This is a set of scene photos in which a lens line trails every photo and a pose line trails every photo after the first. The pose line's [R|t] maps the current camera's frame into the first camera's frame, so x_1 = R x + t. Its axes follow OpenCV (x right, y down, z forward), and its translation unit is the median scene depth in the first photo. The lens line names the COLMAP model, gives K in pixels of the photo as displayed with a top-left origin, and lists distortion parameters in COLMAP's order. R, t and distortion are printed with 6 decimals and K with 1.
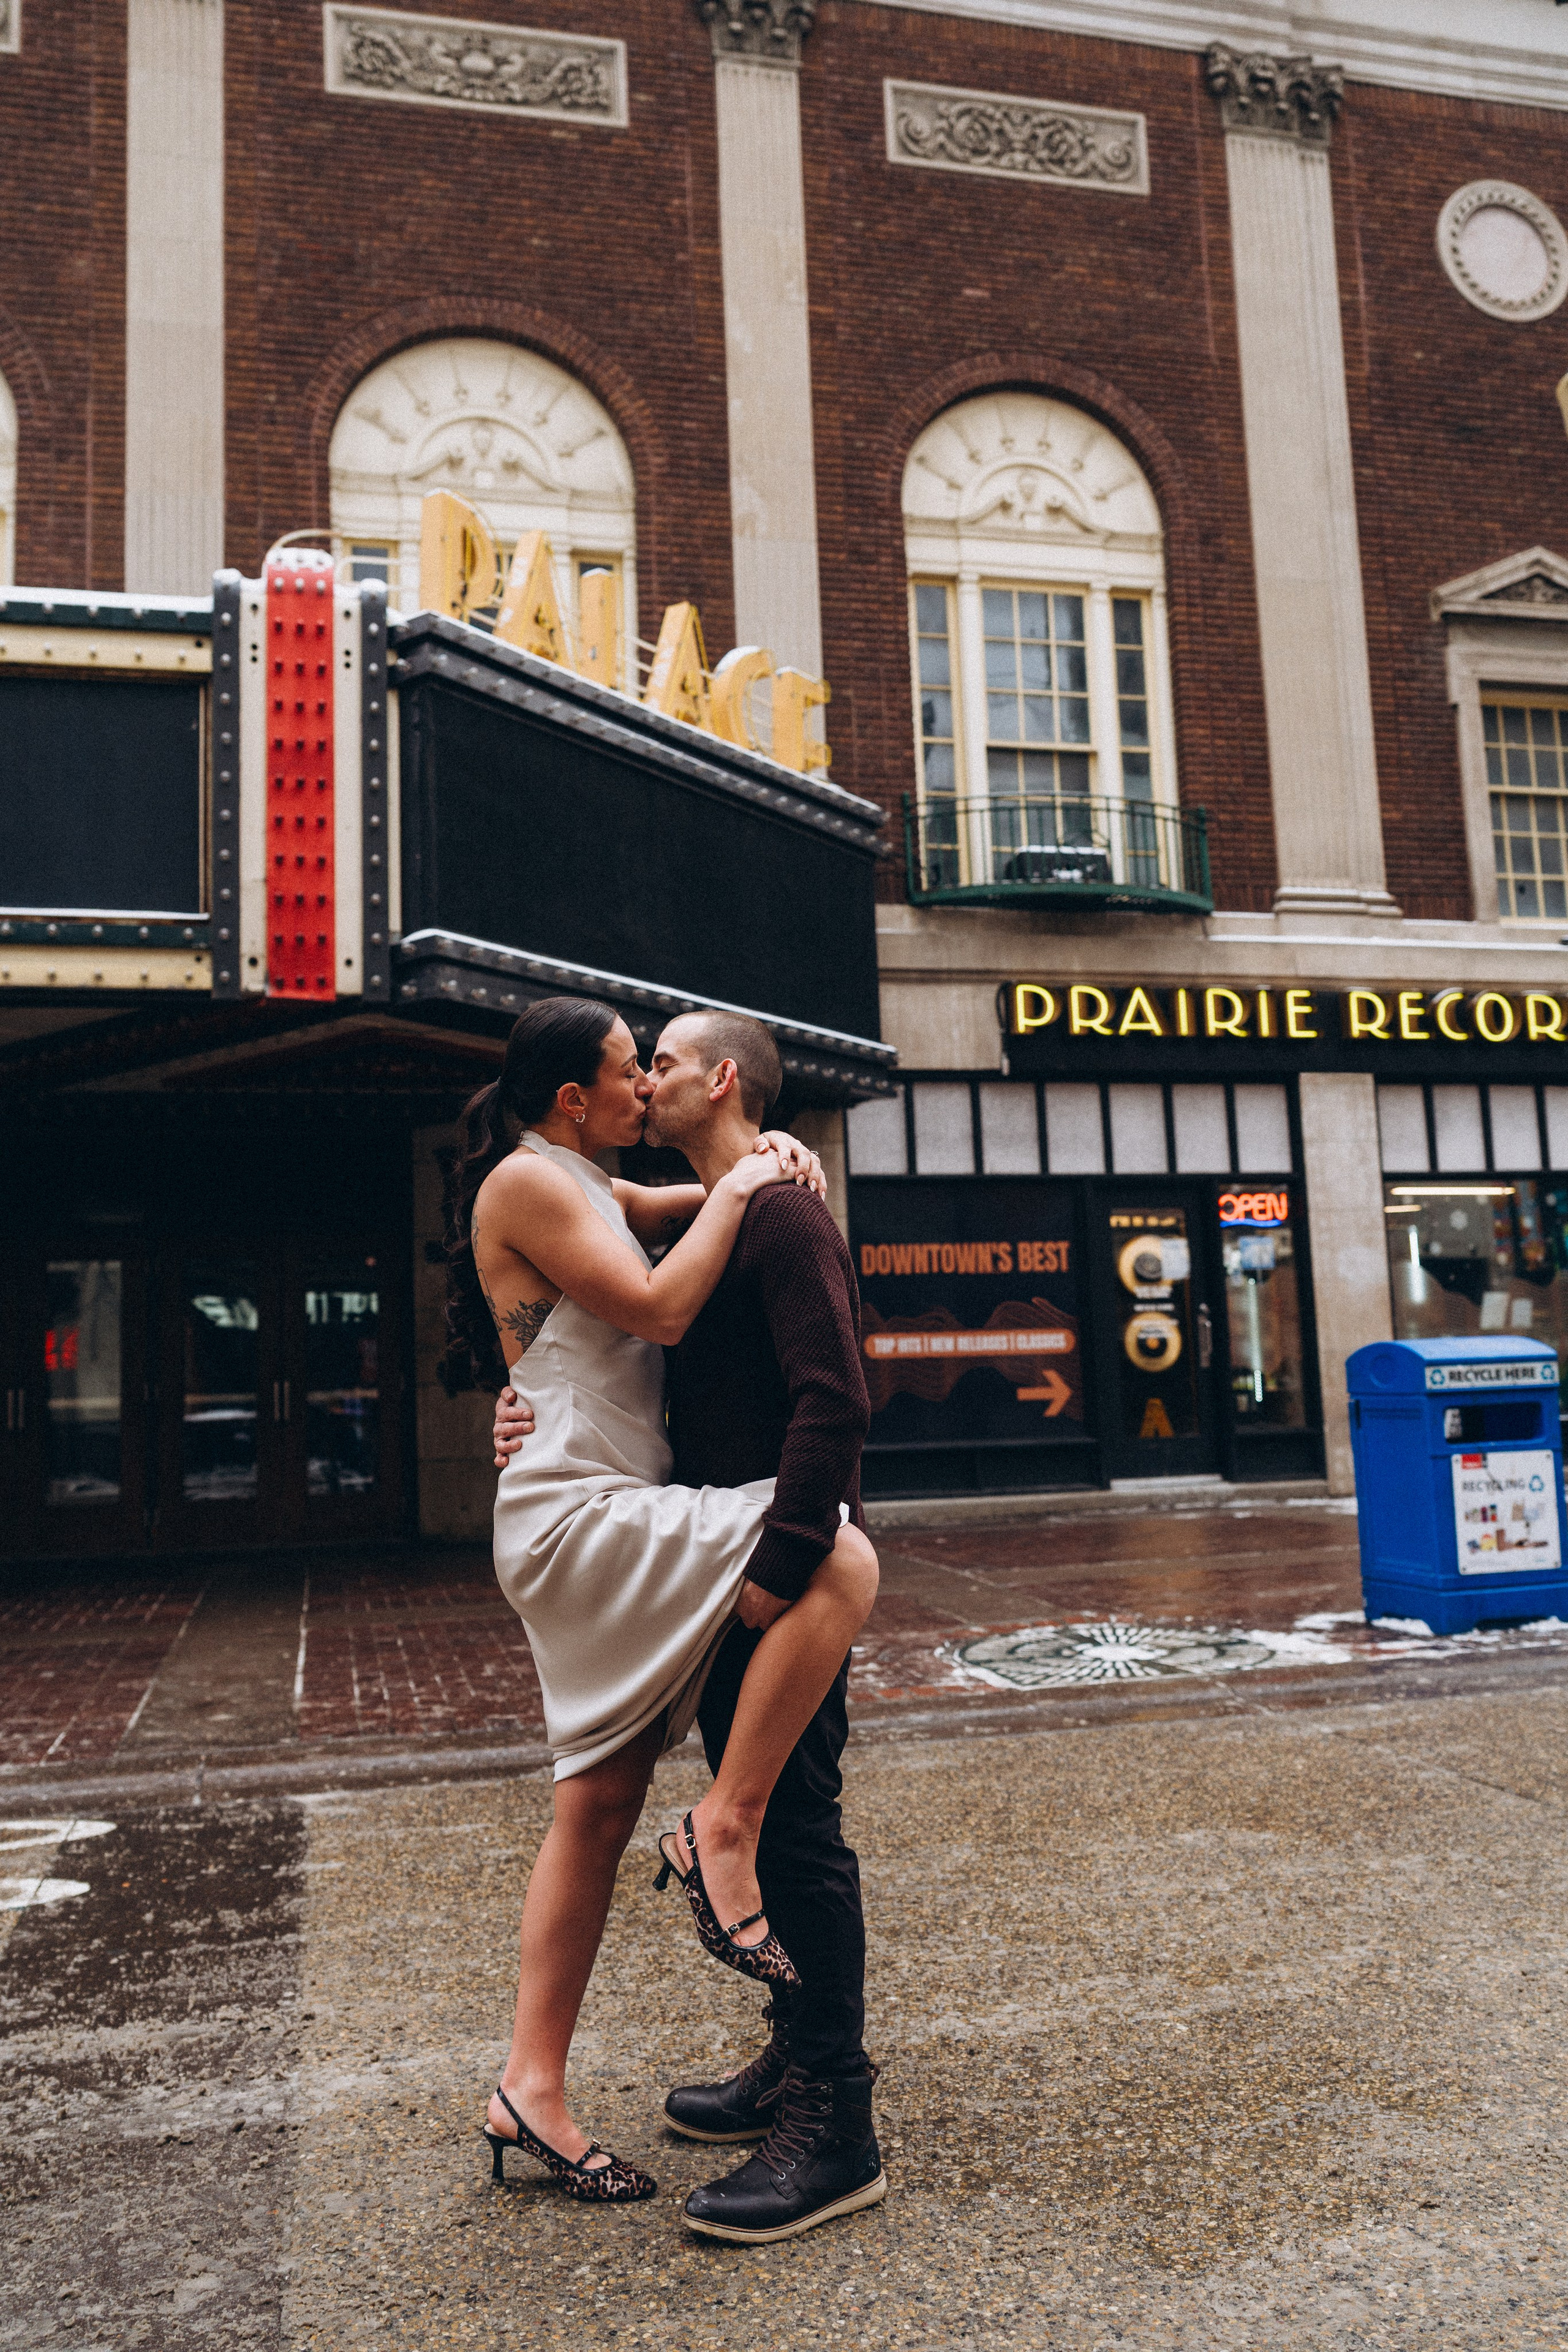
lens RADIAL K [[1884.9, 0, 852.9], [0, 1884.9, 1180.2], [0, 0, 1]] dist [-0.006962, -0.019777]
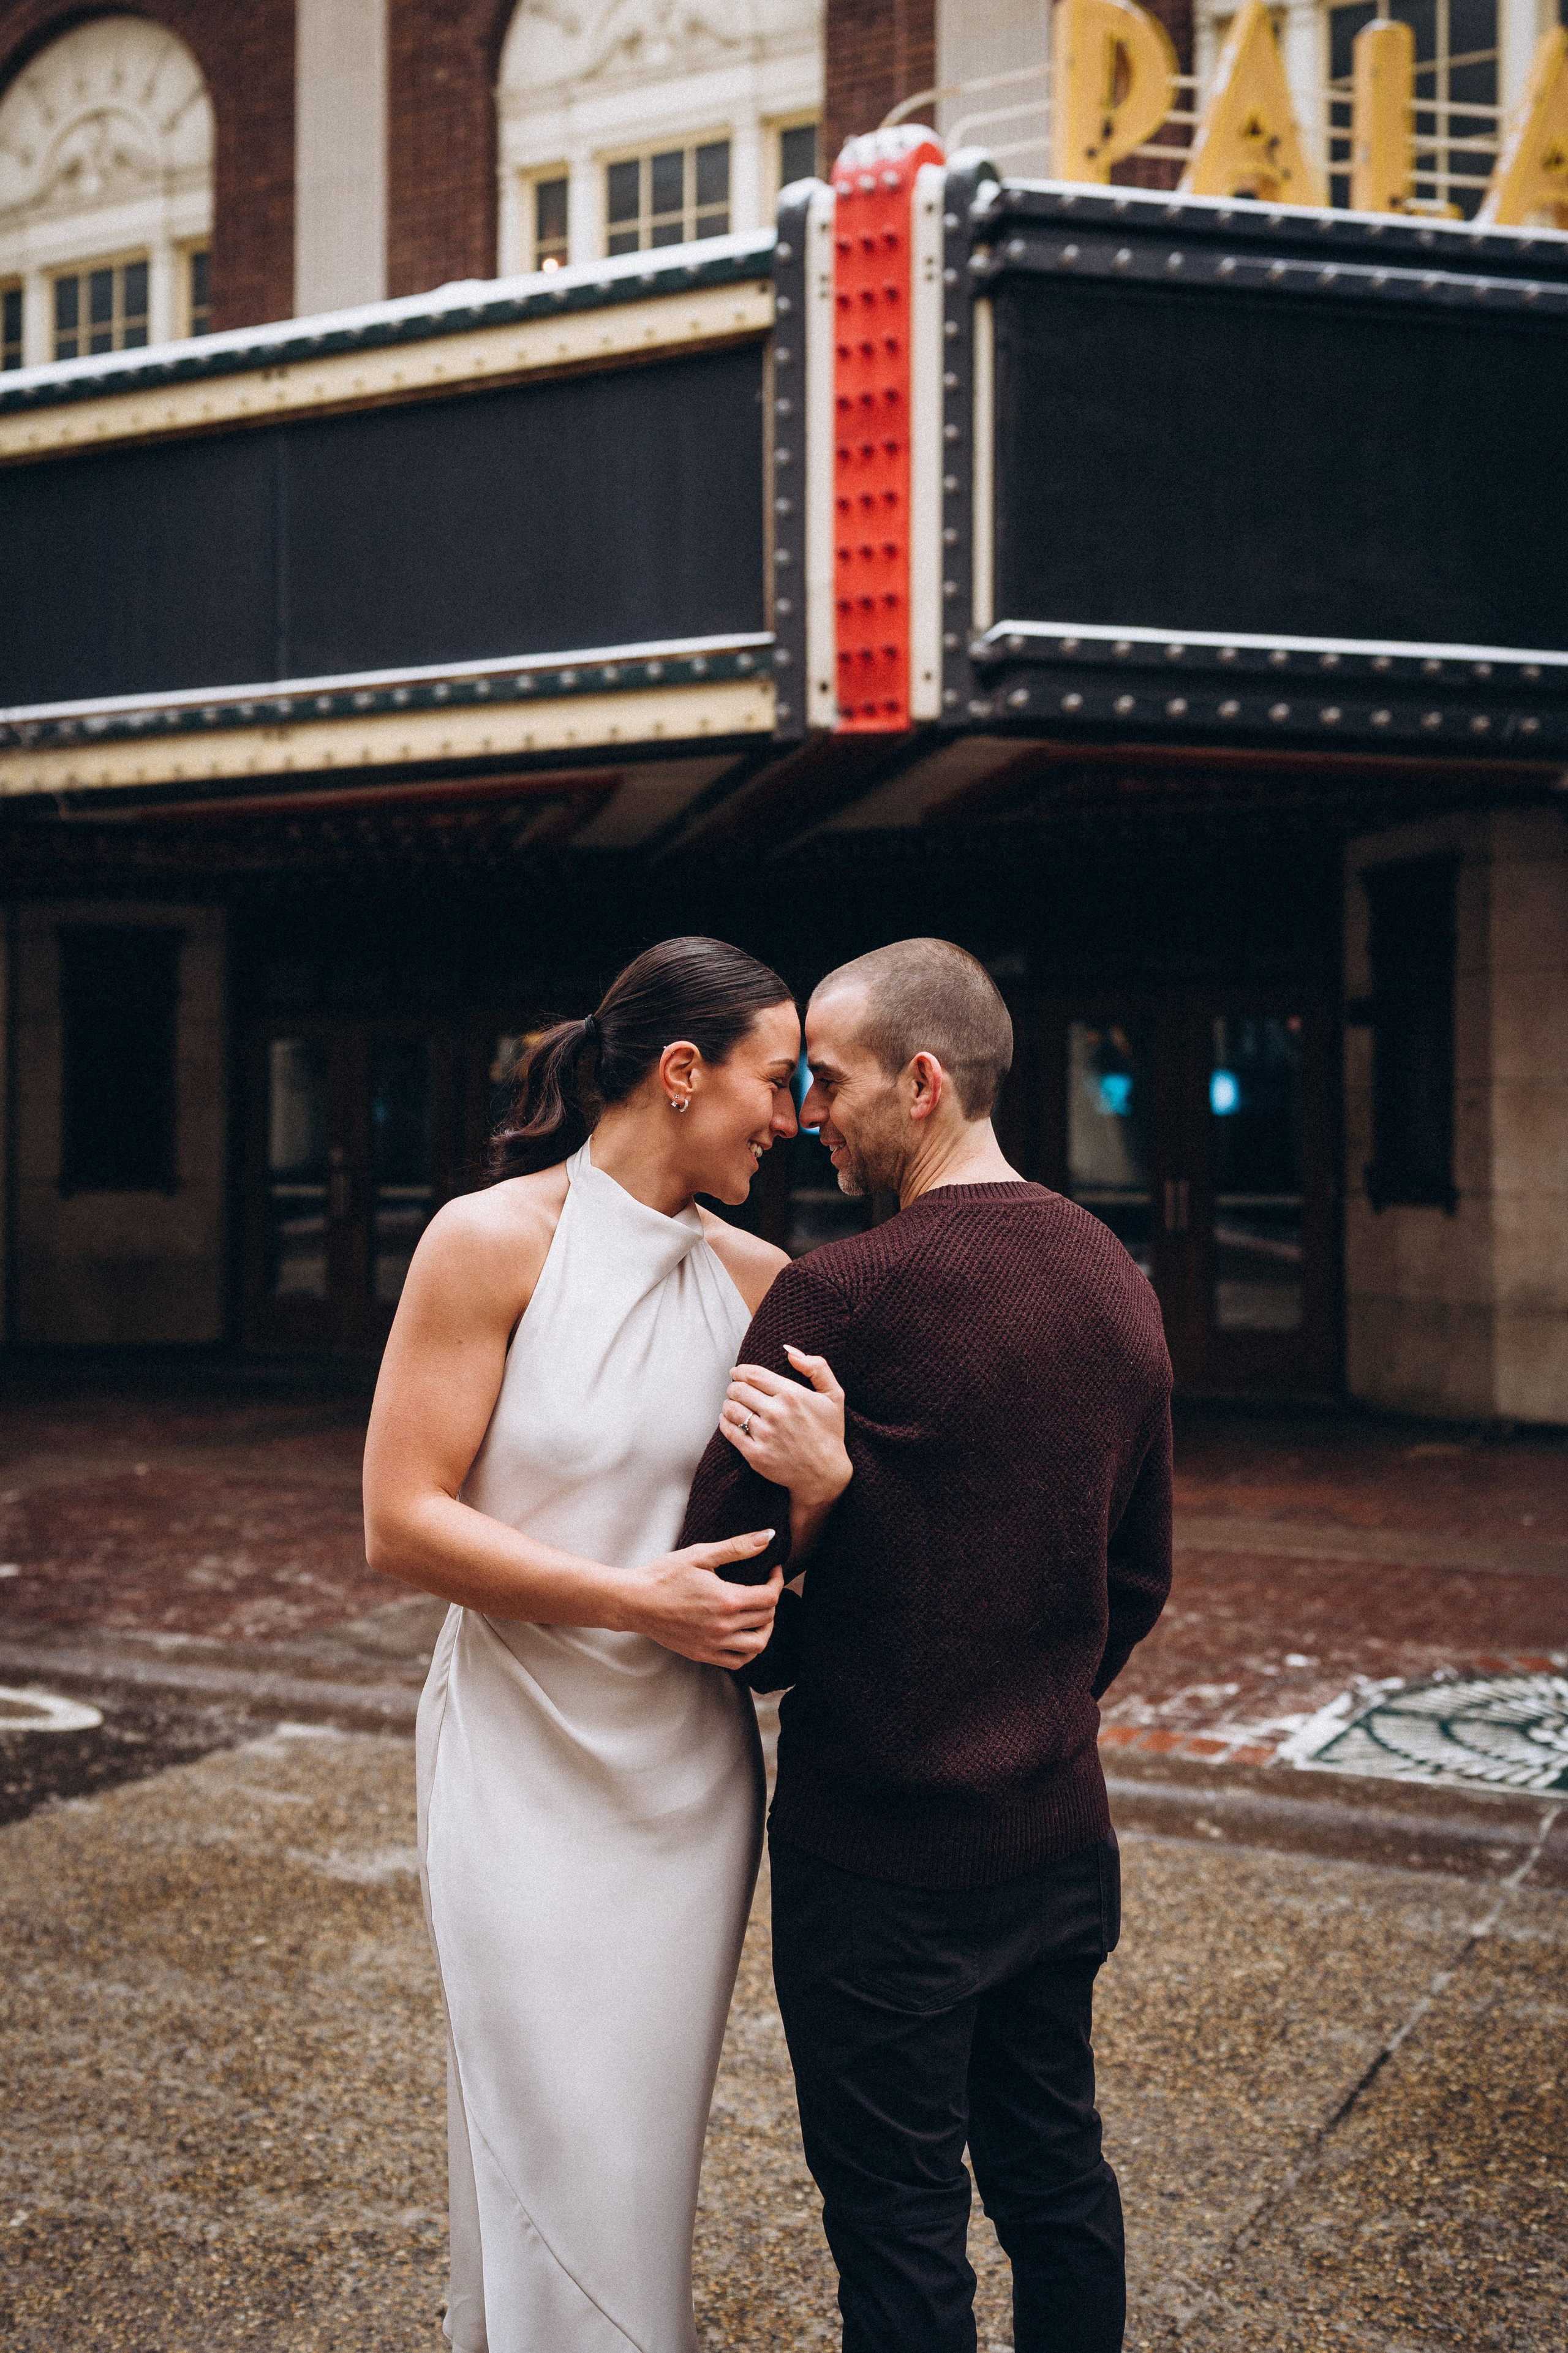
lens RADIAL K [[2597.6, 0, 788.1], [0, 2597.6, 1135.9], [0, 0, 1]] dist [-0.001095, 0.000000]
pose [[0.736078, 0.040129, -0.675707, 0.453500], [0.050779, 0.992155, 0.114238, -0.056379], [0.674990, -0.118399, 0.728265, 0.166746]]
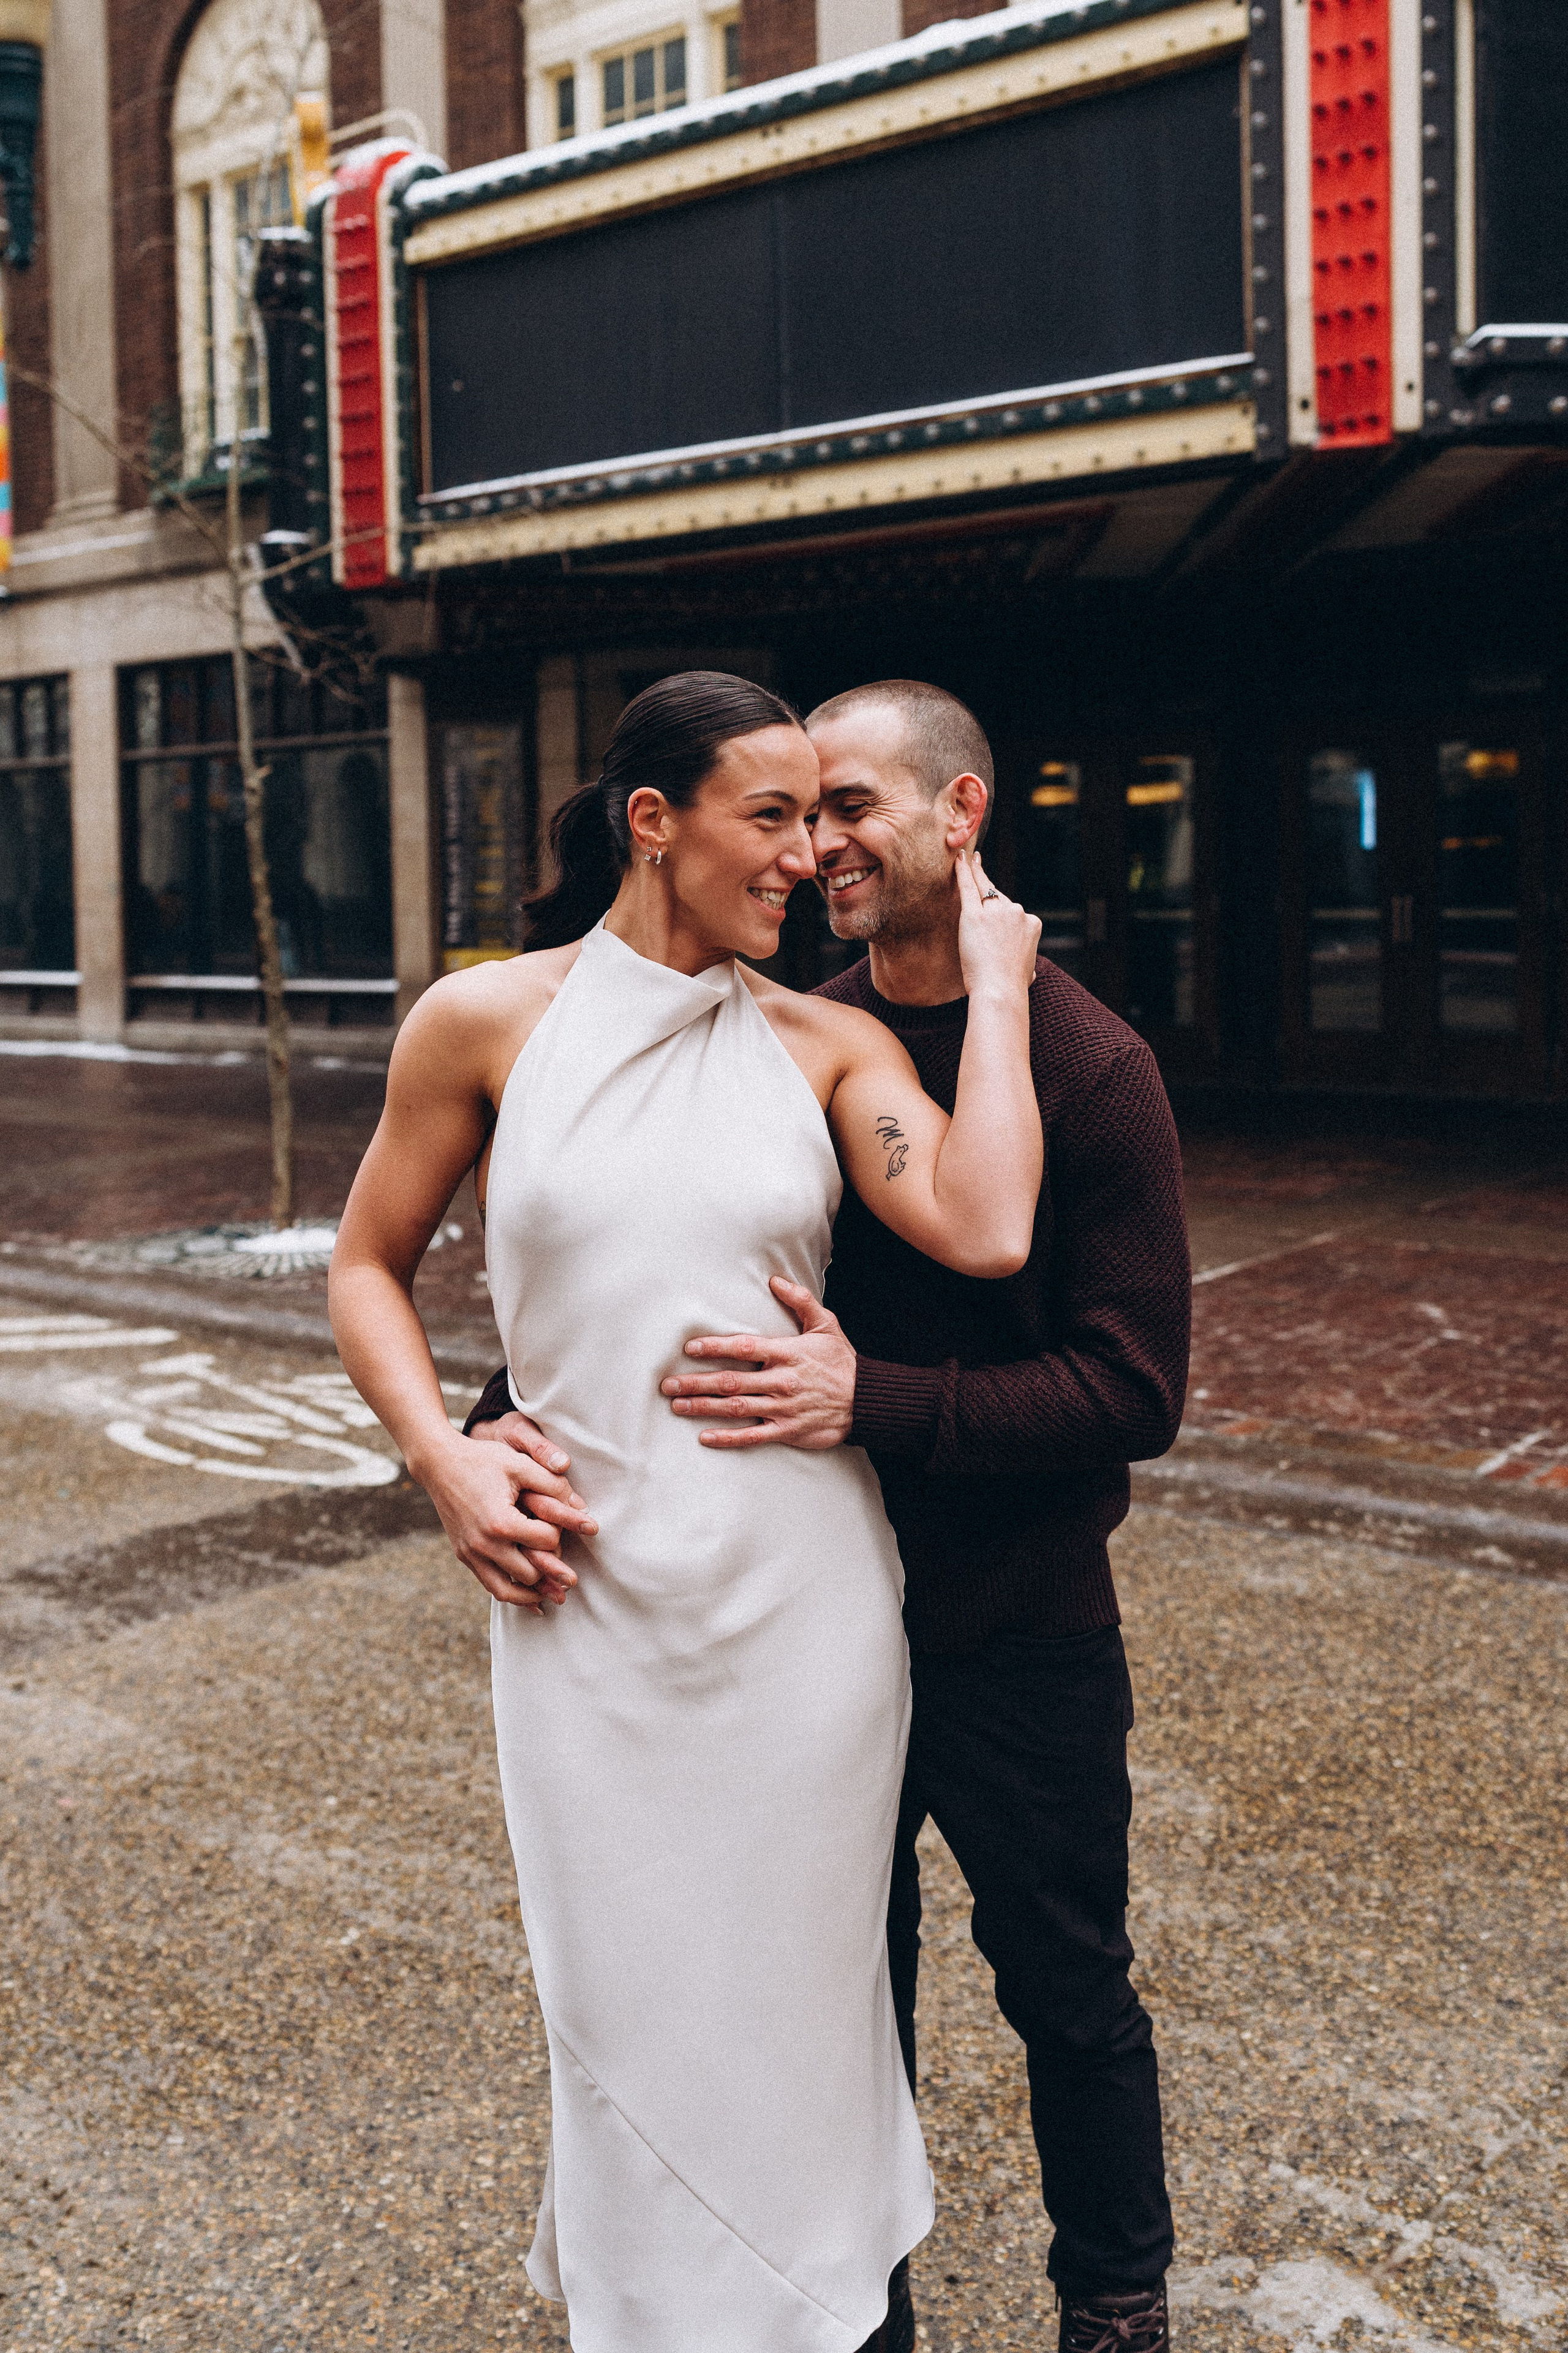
lens RADIAL K [[2423.6, 0, 854.8], [0, 2423.6, 999.7], [0, 0, 1]] dist [-0.005946, 0.000000]
pose [[0.577991, 0.075243, -0.812567, 0.449589], [0.093043, 0.983170, 0.157224, -0.049814], [0.810721, -0.166478, 0.561263, 0.239649]]
